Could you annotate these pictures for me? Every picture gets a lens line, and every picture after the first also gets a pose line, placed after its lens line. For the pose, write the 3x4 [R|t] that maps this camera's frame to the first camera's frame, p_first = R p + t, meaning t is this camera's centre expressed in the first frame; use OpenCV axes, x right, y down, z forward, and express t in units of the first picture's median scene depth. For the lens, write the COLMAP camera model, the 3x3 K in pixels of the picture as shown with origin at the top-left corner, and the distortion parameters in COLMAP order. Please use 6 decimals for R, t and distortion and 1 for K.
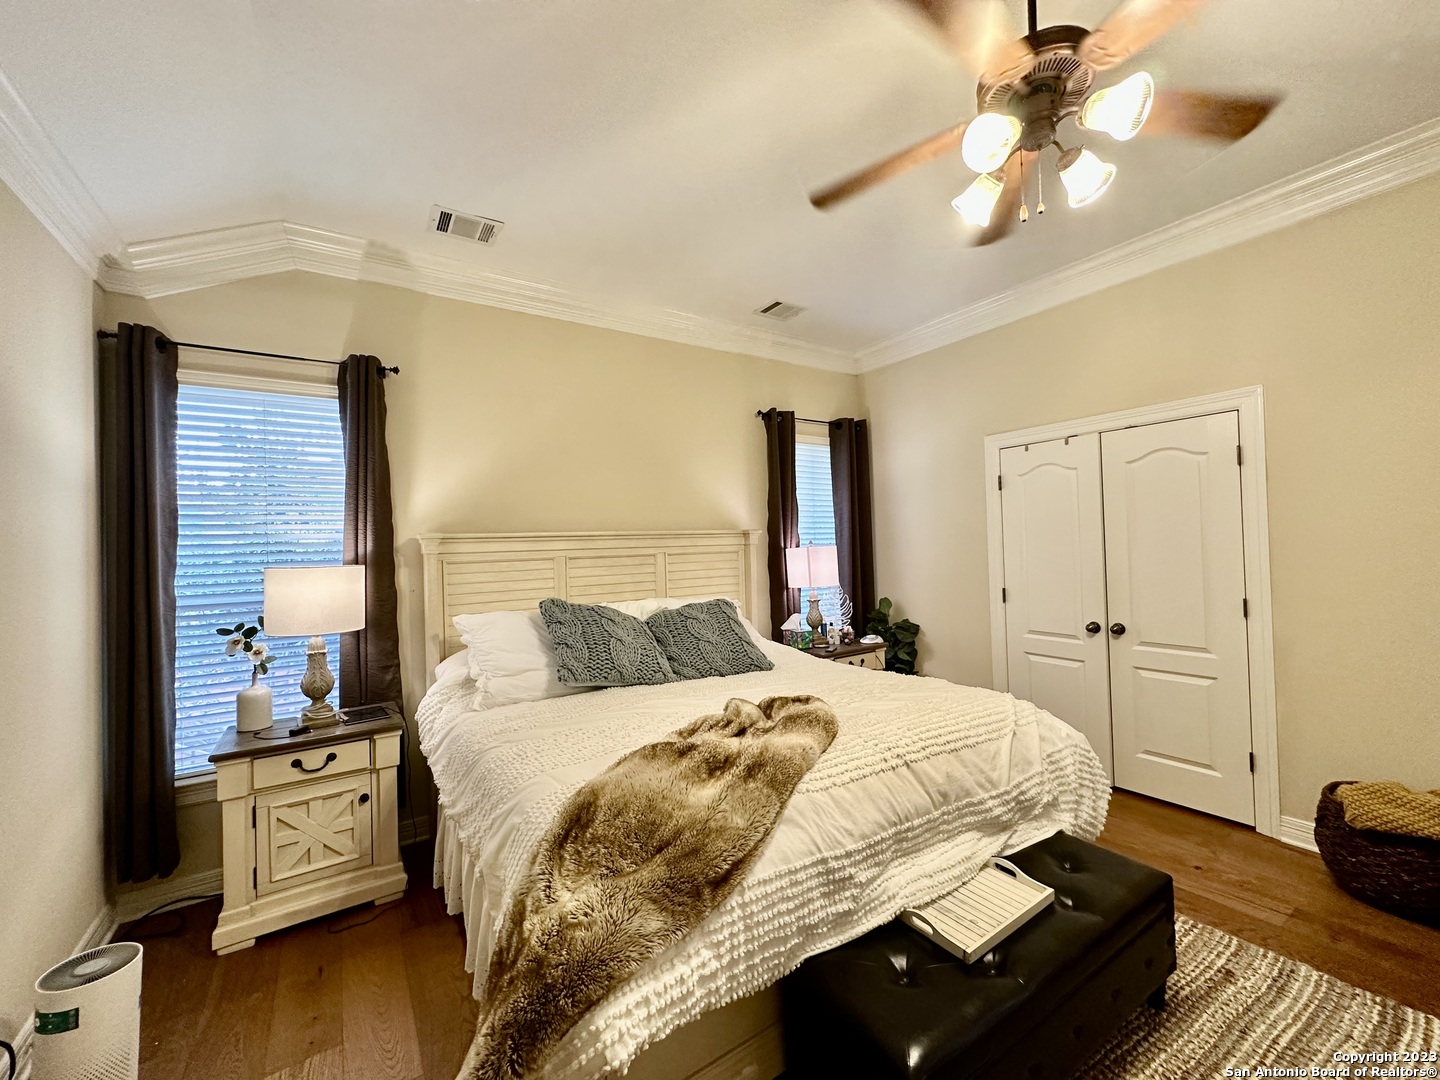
lens RADIAL K [[576.2, 0, 721.4], [0, 576.2, 537.2], [0, 0, 1]] dist [-0.003883, 0.001017]
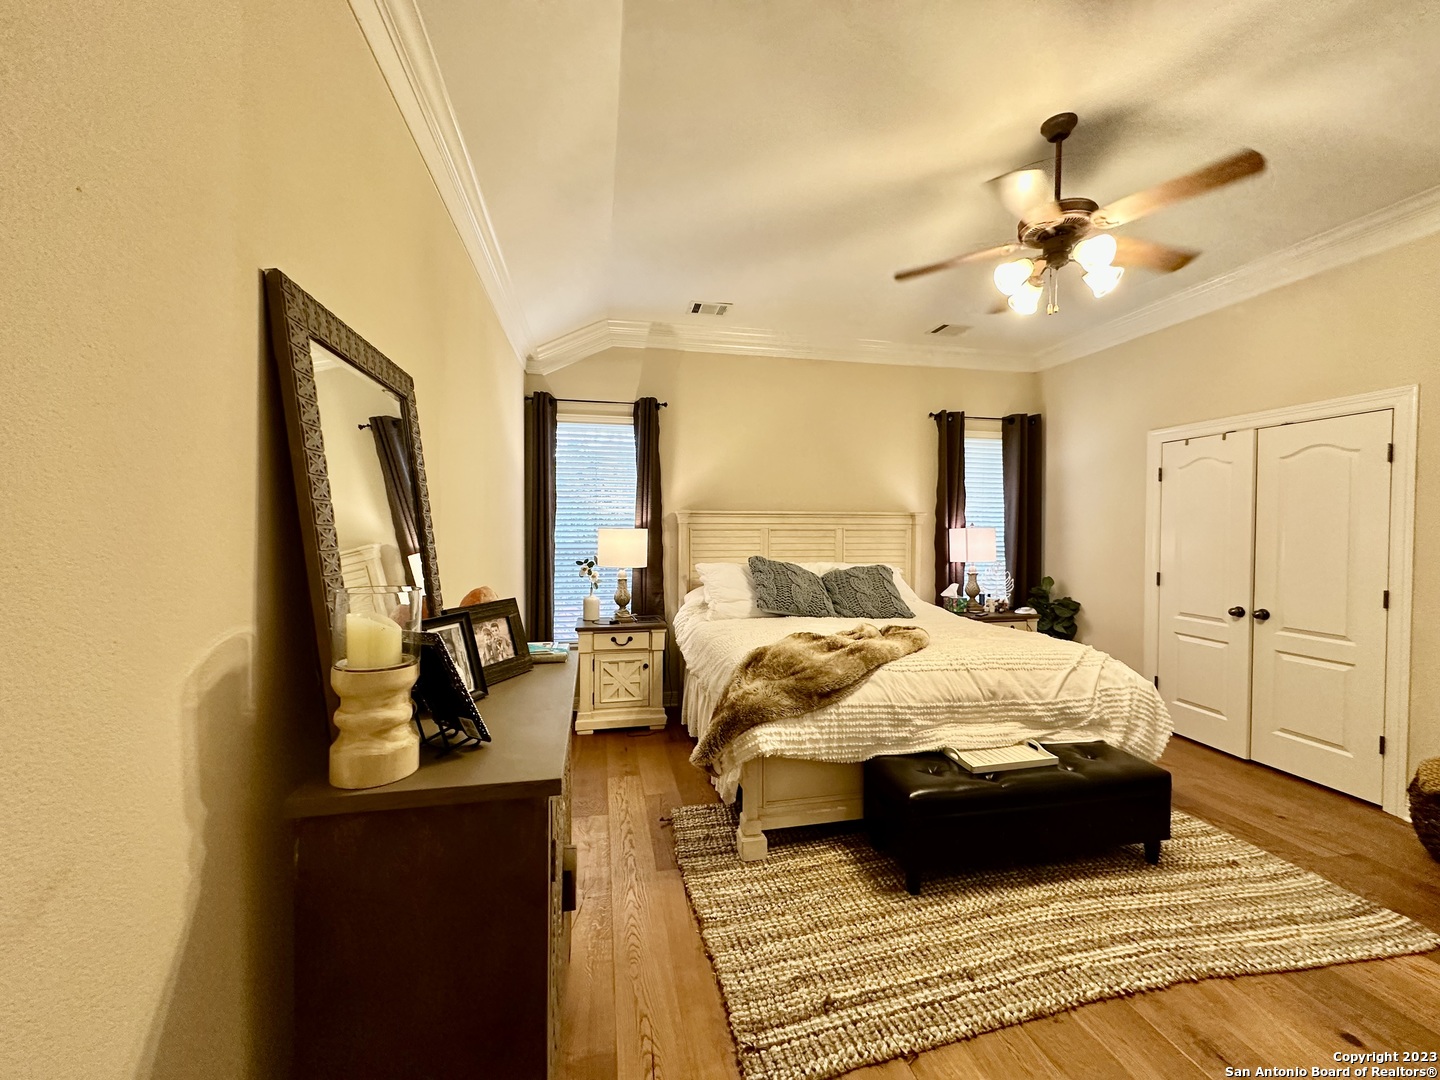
lens RADIAL K [[576.2, 0, 721.4], [0, 576.2, 537.2], [0, 0, 1]] dist [-0.003883, 0.001017]
pose [[0.928361, 0.040493, -0.369469, 0.180818], [-0.026222, 0.998706, 0.043569, -0.004321], [0.370755, -0.030759, 0.928221, -0.440840]]
